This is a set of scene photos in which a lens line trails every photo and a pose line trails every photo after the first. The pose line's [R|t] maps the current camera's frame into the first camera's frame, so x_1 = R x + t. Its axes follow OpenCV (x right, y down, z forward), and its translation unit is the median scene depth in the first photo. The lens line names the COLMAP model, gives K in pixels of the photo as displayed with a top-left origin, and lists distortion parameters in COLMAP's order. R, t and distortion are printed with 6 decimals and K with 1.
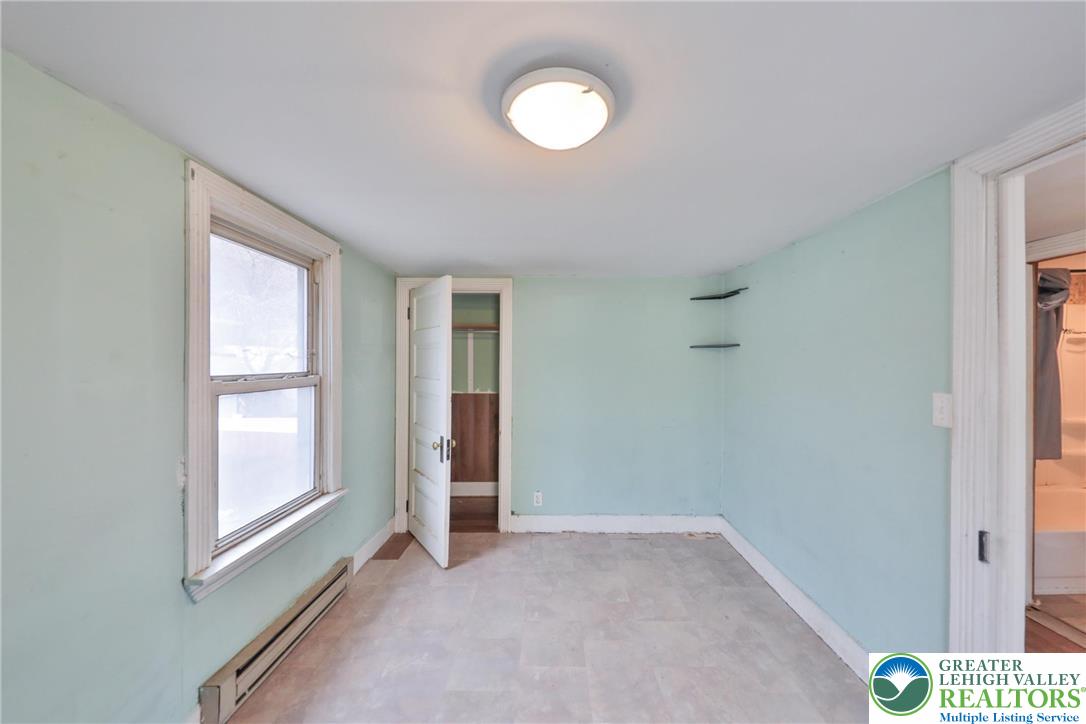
lens RADIAL K [[380.0, 0, 543.0], [0, 380.0, 362.0], [0, 0, 1]] dist [-0.001048, -0.000117]
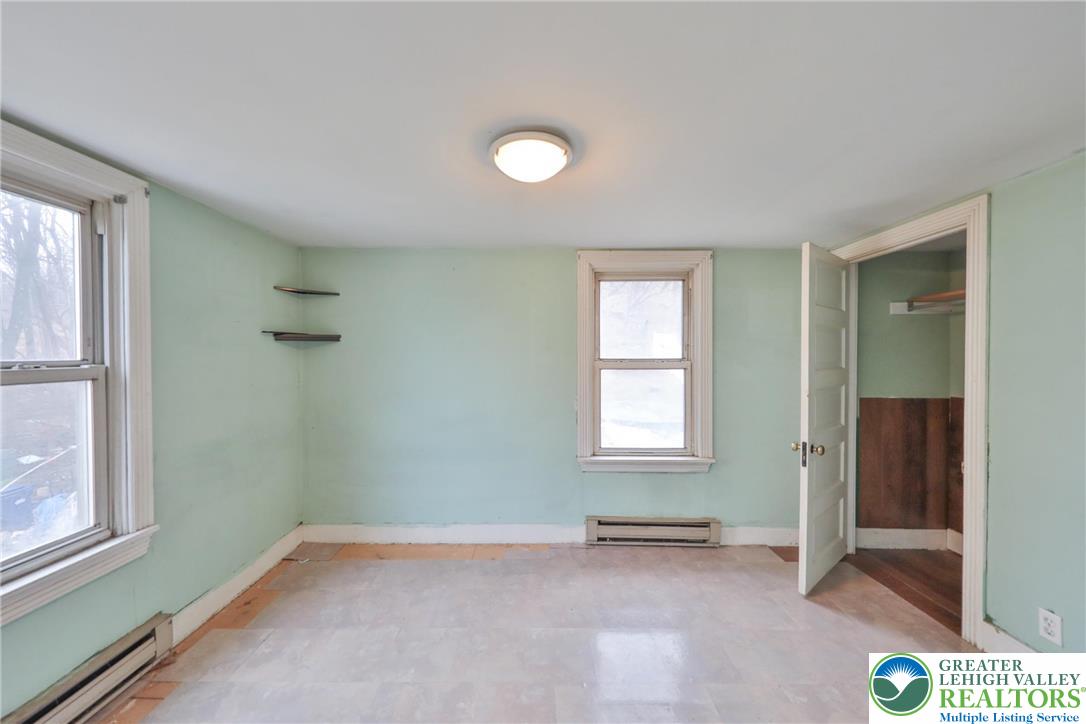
lens RADIAL K [[377.1, 0, 543.0], [0, 377.1, 362.0], [0, 0, 1]] dist [0.001275, 0.000024]
pose [[0.000918, 0.010524, -0.999944, 0.681699], [-0.000768, 0.999944, 0.010523, 0.025296], [0.999999, 0.000758, 0.000926, 0.509375]]
